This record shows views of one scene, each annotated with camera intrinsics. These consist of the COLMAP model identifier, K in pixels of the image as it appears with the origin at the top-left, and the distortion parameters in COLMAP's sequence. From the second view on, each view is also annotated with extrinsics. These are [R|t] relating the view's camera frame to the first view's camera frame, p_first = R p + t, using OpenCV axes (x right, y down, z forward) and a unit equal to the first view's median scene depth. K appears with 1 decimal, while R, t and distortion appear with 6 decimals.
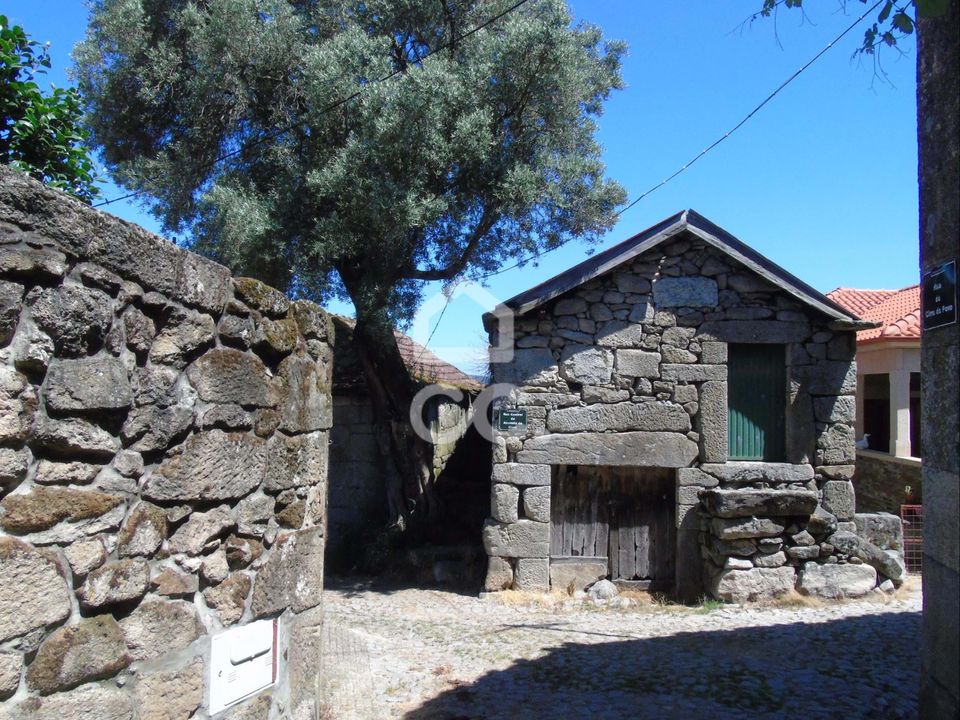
lens RADIAL K [[737.9, 0, 480.0], [0, 737.9, 360.0], [0, 0, 1]] dist [-0.086569, 0.075204]
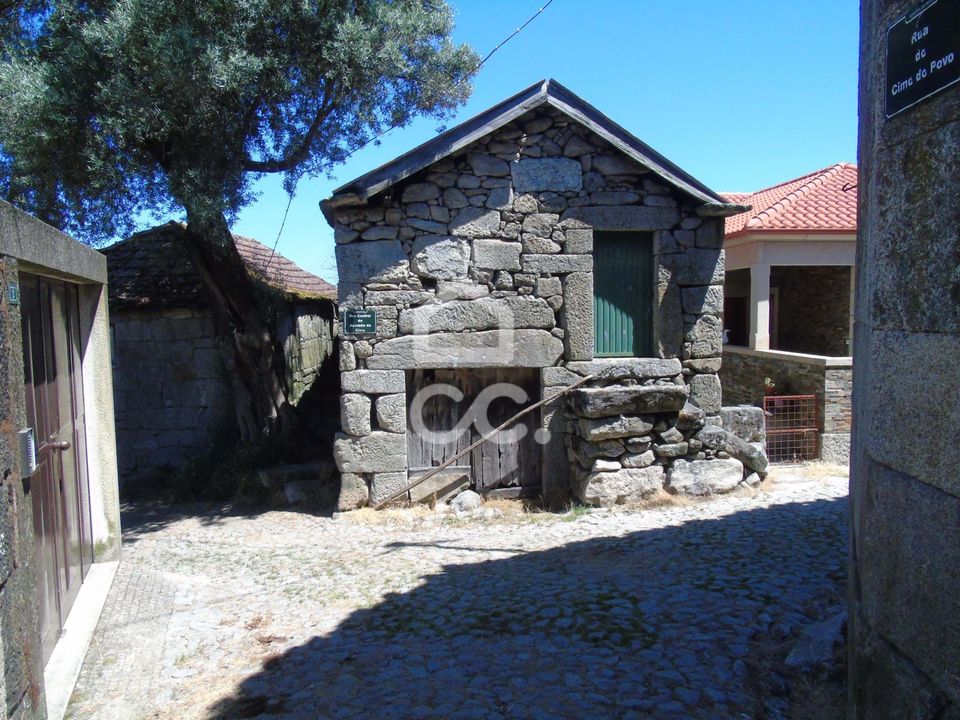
lens RADIAL K [[692.7, 0, 481.8], [0, 692.7, 367.4], [0, 0, 1]] dist [-0.085974, 0.082109]
pose [[0.985993, -0.045008, 0.160599, 0.053771], [0.024130, 0.991265, 0.129662, 0.031242], [-0.165032, -0.123970, 0.978466, 0.153348]]
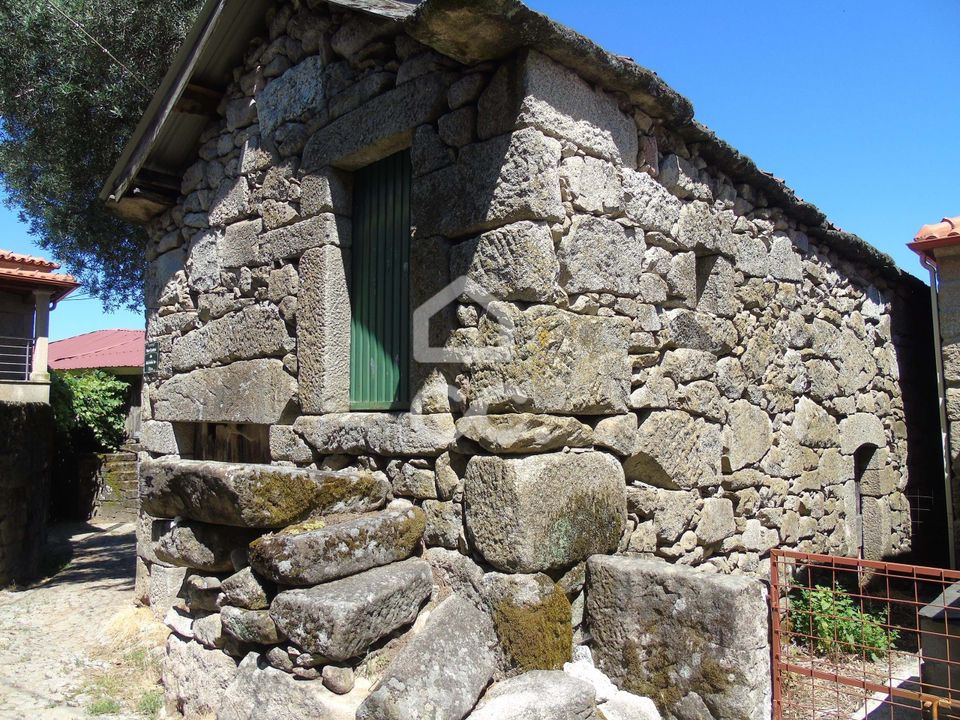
lens RADIAL K [[707.9, 0, 480.0], [0, 707.9, 360.0], [0, 0, 1]] dist [-0.071782, 0.065278]
pose [[0.762198, -0.070451, -0.643499, 0.708013], [0.049489, 0.997493, -0.050589, 0.133135], [0.645450, 0.006713, 0.763773, 0.708848]]
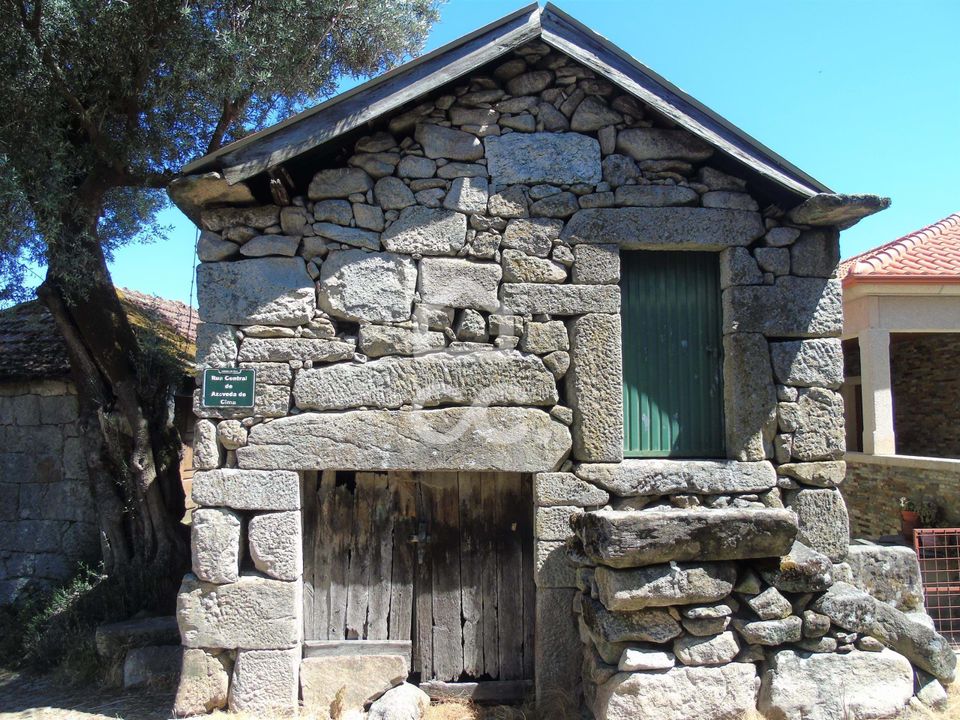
lens RADIAL K [[717.7, 0, 480.0], [0, 717.7, 360.0], [0, 0, 1]] dist [-0.077718, 0.066376]
pose [[0.994659, -0.006742, 0.102995, 0.175366], [0.010861, 0.999161, -0.039481, 0.083929], [-0.102643, 0.040389, 0.993898, 0.471312]]
